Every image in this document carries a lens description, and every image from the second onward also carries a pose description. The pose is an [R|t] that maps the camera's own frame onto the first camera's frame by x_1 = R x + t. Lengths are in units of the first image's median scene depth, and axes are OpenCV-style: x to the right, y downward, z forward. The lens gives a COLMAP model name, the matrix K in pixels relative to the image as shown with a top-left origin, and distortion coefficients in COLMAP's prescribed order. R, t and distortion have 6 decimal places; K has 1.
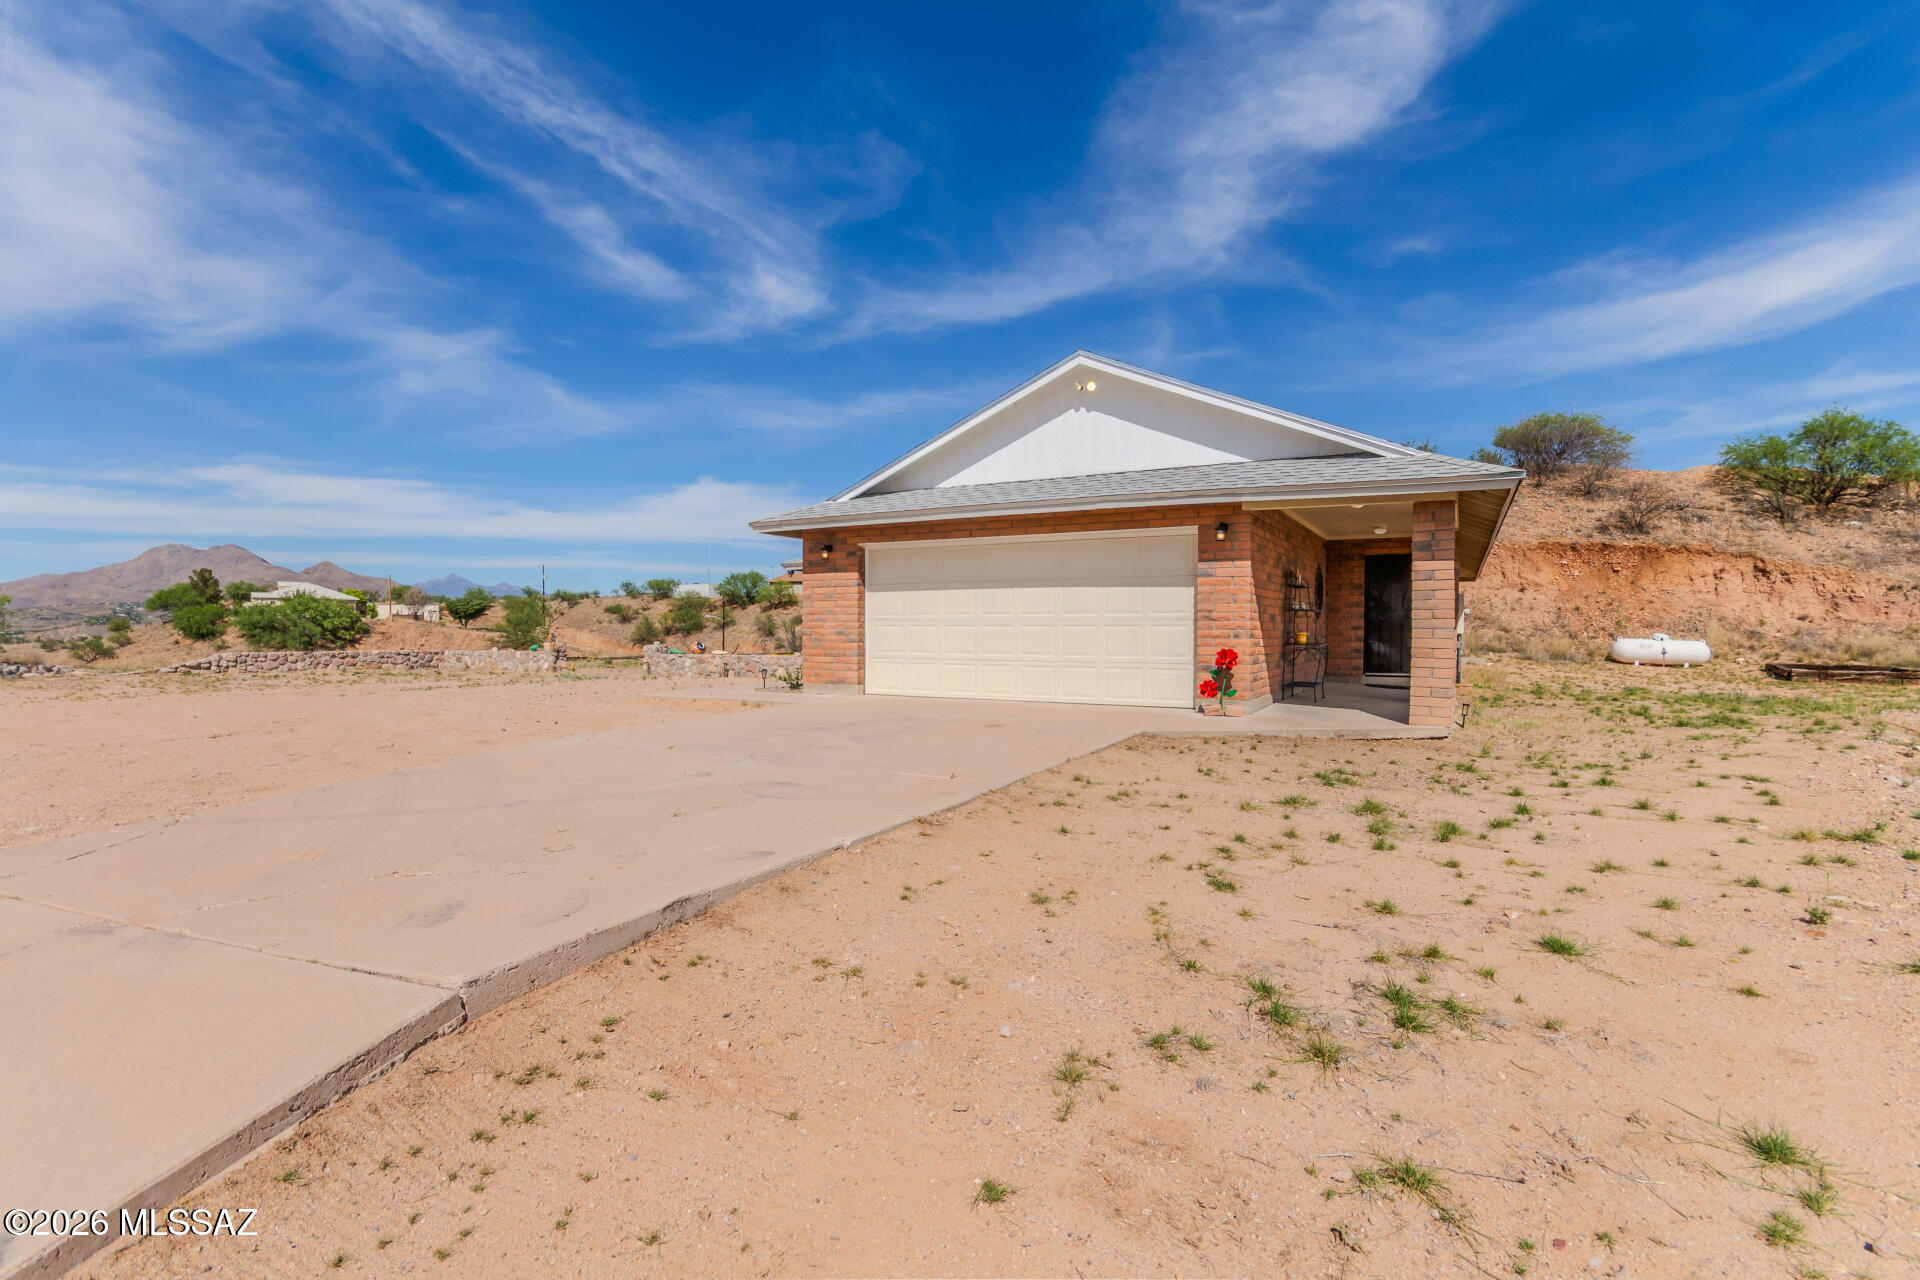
lens RADIAL K [[868.4, 0, 964.4], [0, 868.4, 632.0], [0, 0, 1]] dist [-0.001654, -0.000538]
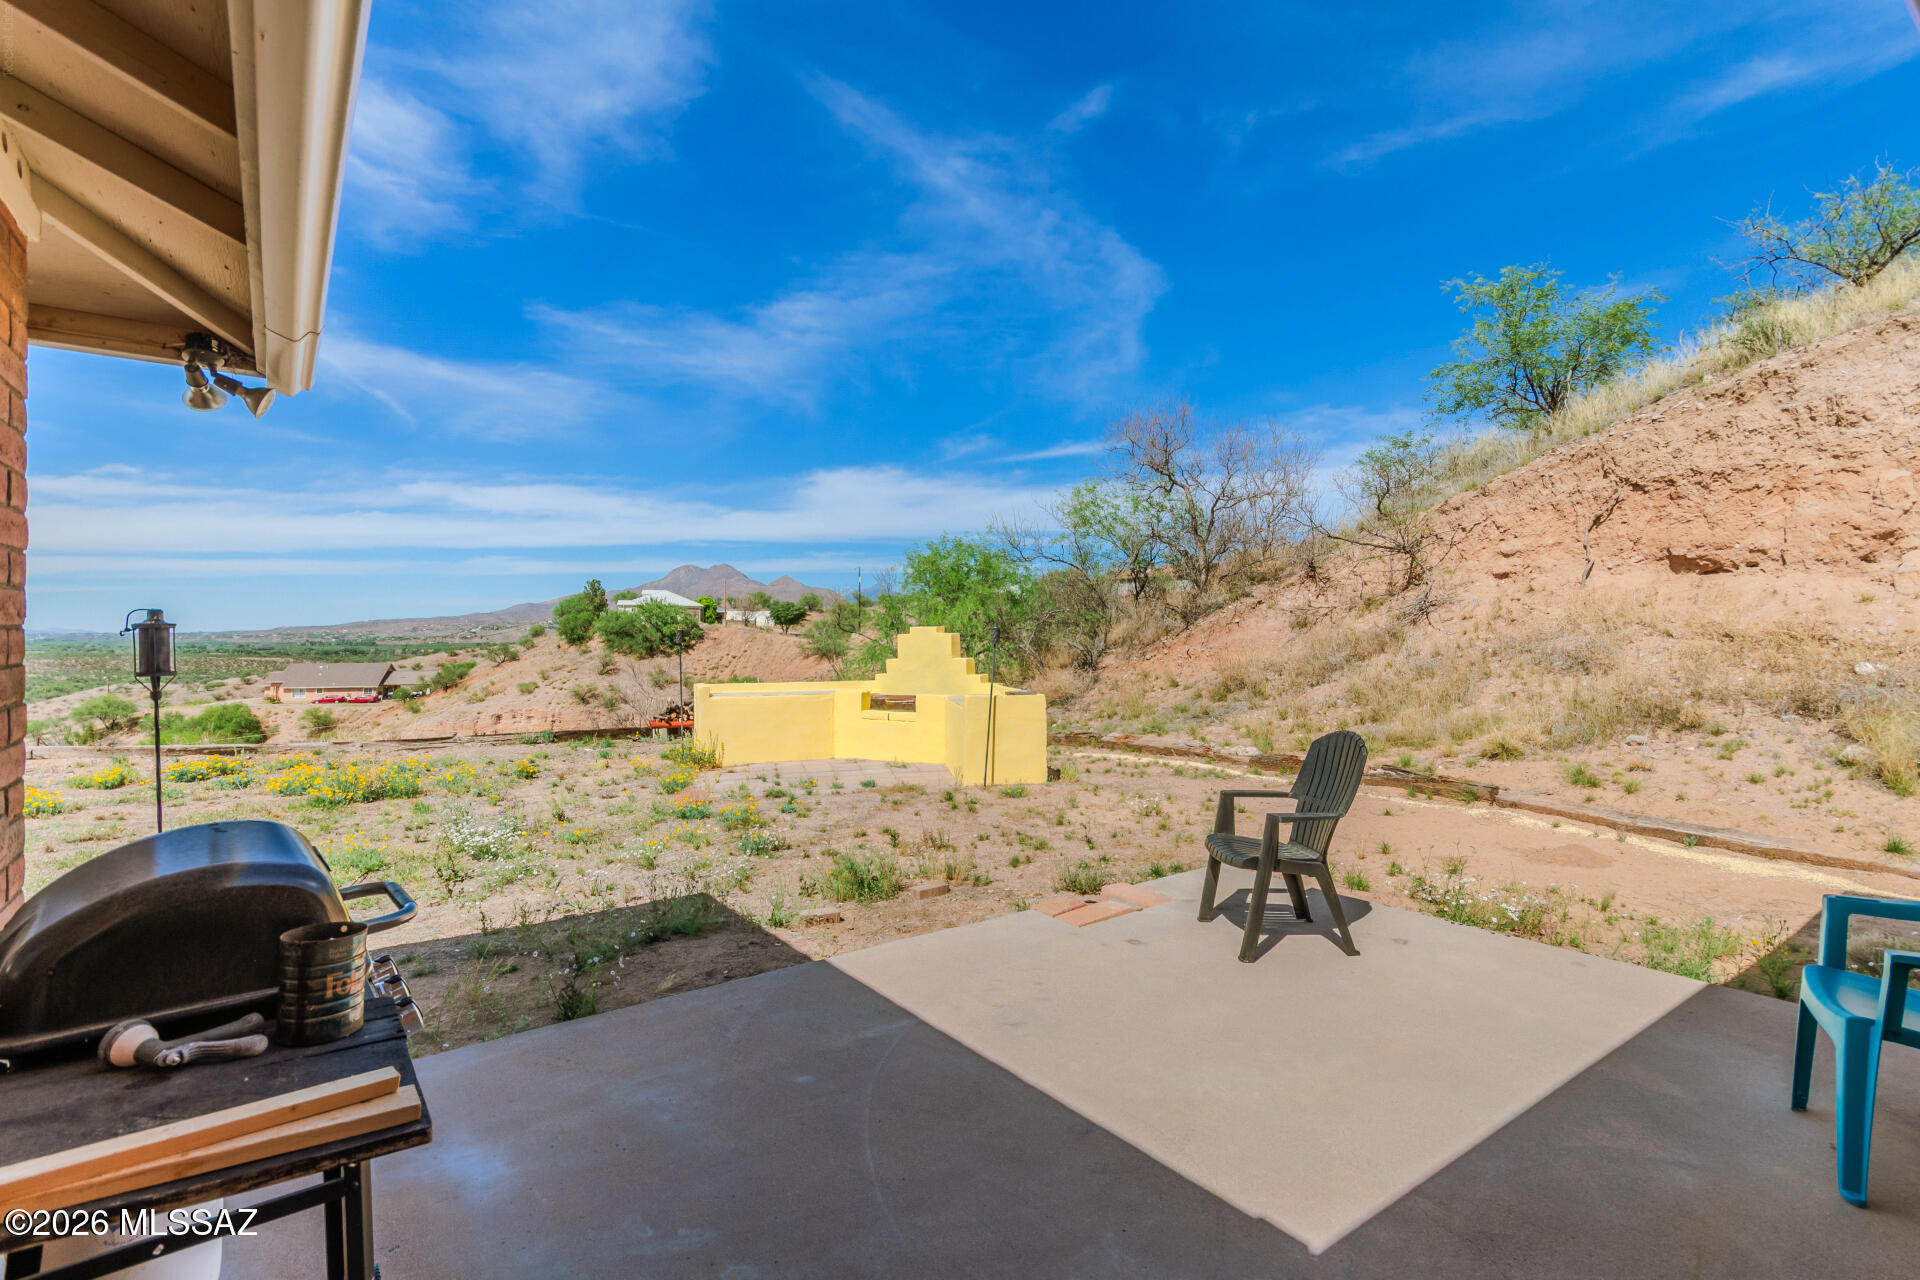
lens RADIAL K [[902.0, 0, 957.2], [0, 902.0, 634.3], [0, 0, 1]] dist [0.002254, 0.000360]
pose [[0.909529, 0.001853, -0.415636, 0.021360], [-0.002476, 0.999996, -0.000960, -0.003794], [0.415633, 0.001903, 0.909531, 0.162947]]
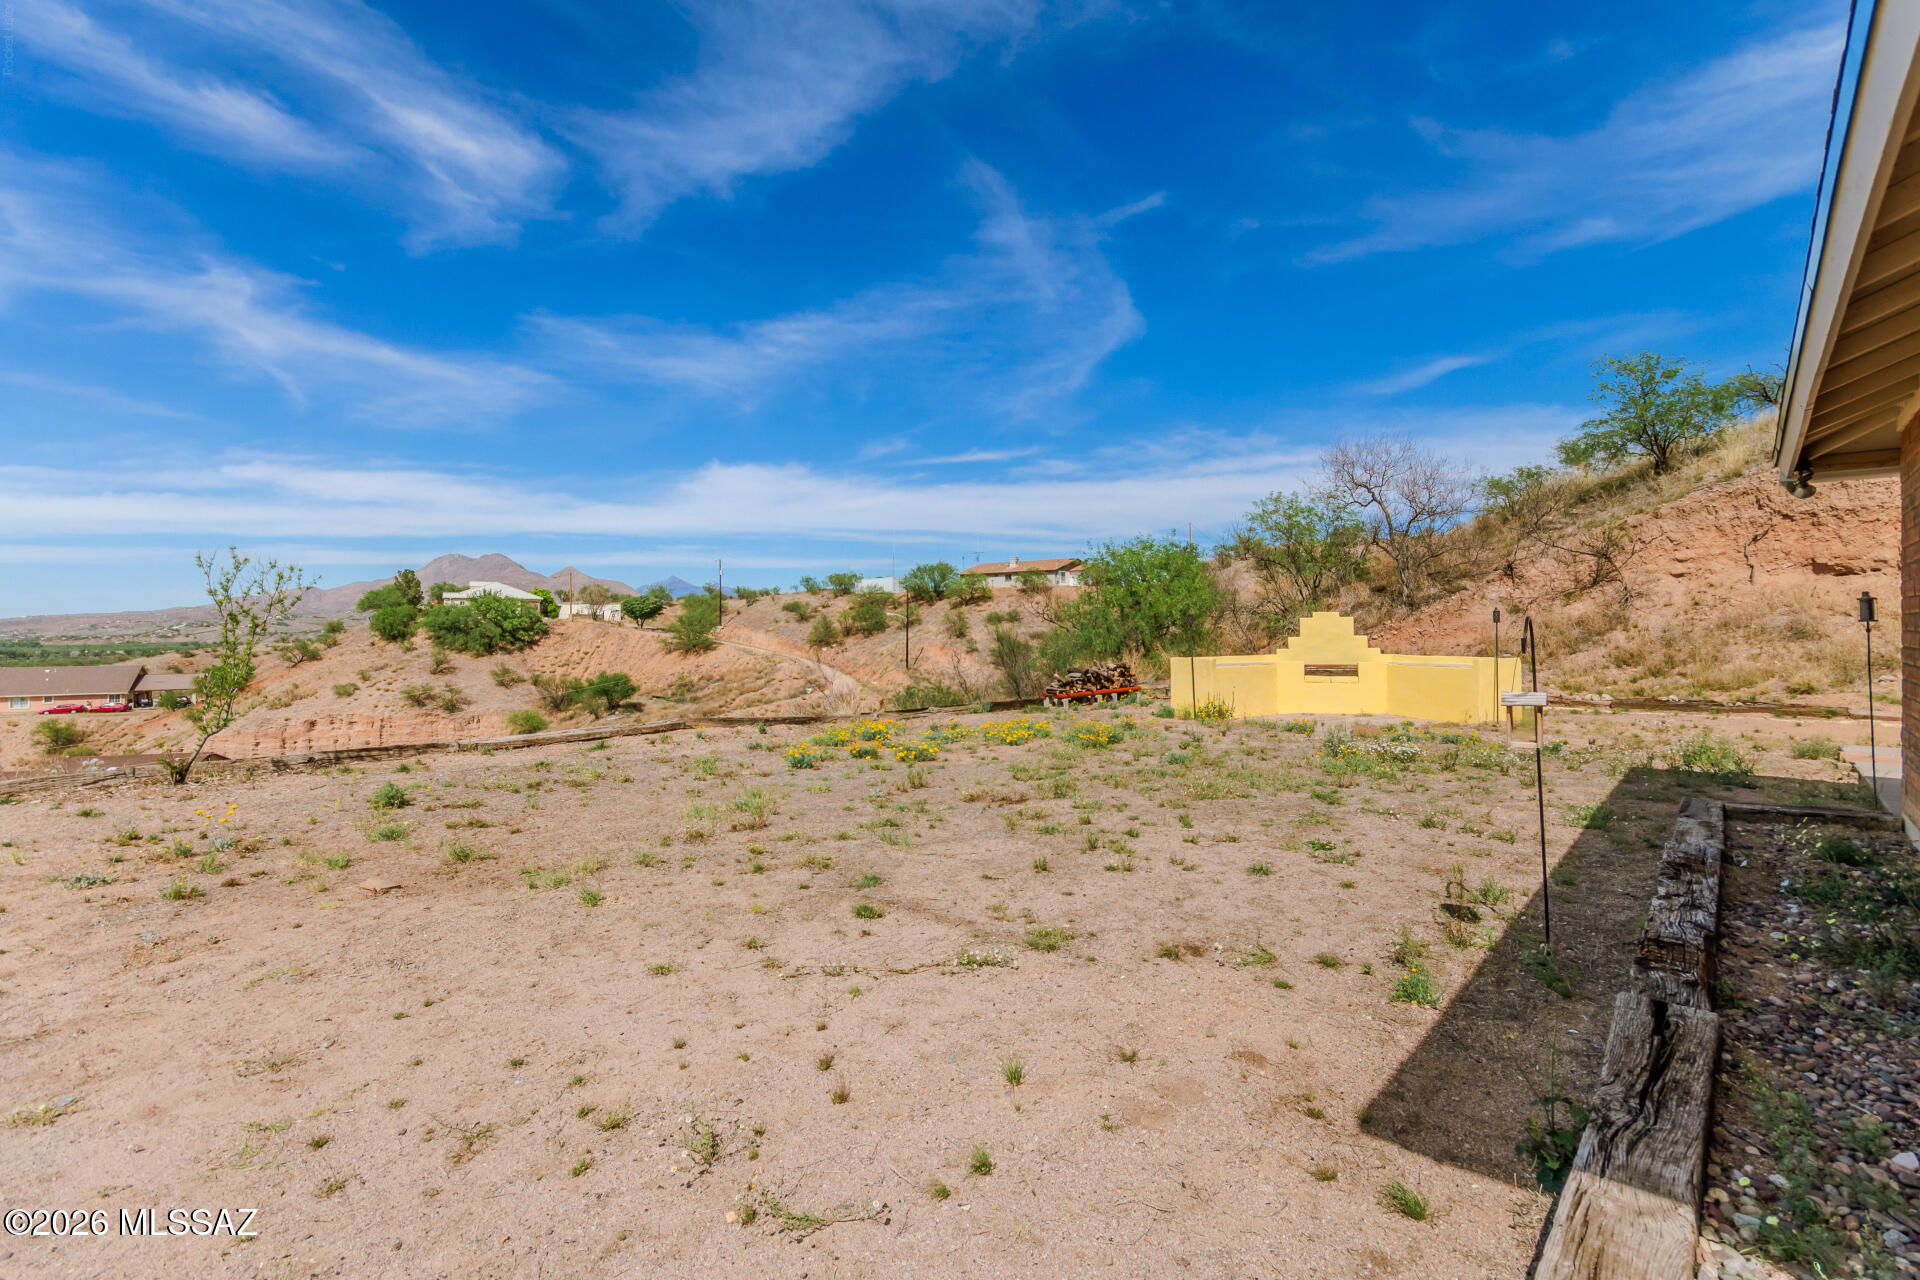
lens RADIAL K [[904.0, 0, 968.2], [0, 904.0, 608.4], [0, 0, 1]] dist [0.004083, 0.000138]
pose [[0.977839, -0.007665, -0.209217, -0.029582], [0.002908, 0.999730, -0.023036, -0.002695], [0.209337, 0.021917, 0.977598, 0.127124]]
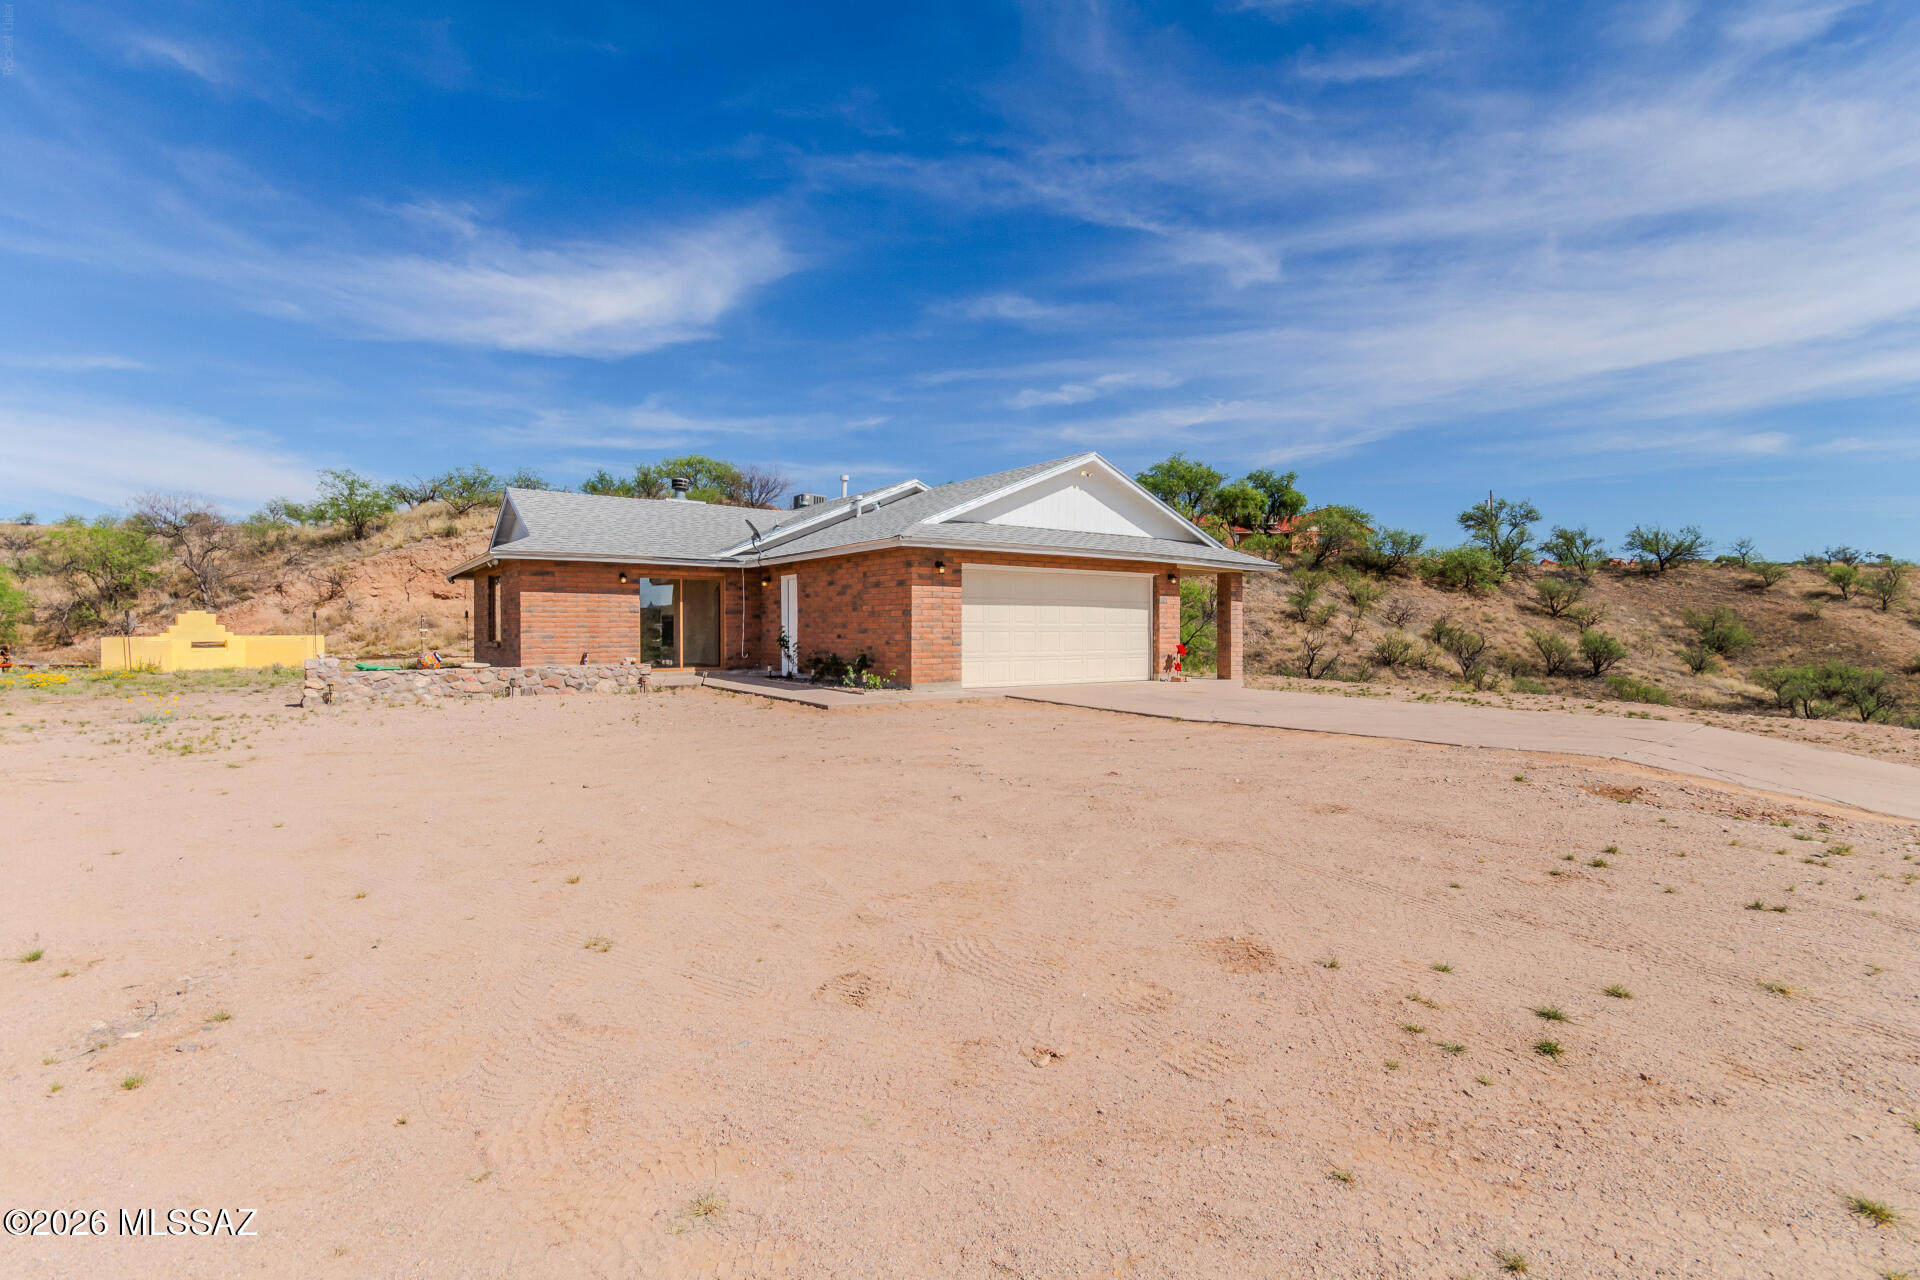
lens RADIAL K [[888.7, 0, 961.1], [0, 888.7, 634.3], [0, 0, 1]] dist [0.003745, 0.000769]
pose [[0.442240, -0.005801, 0.896878, -0.095368], [0.001992, 0.999983, 0.005486, -0.000807], [-0.896894, -0.000639, 0.442244, 0.035657]]
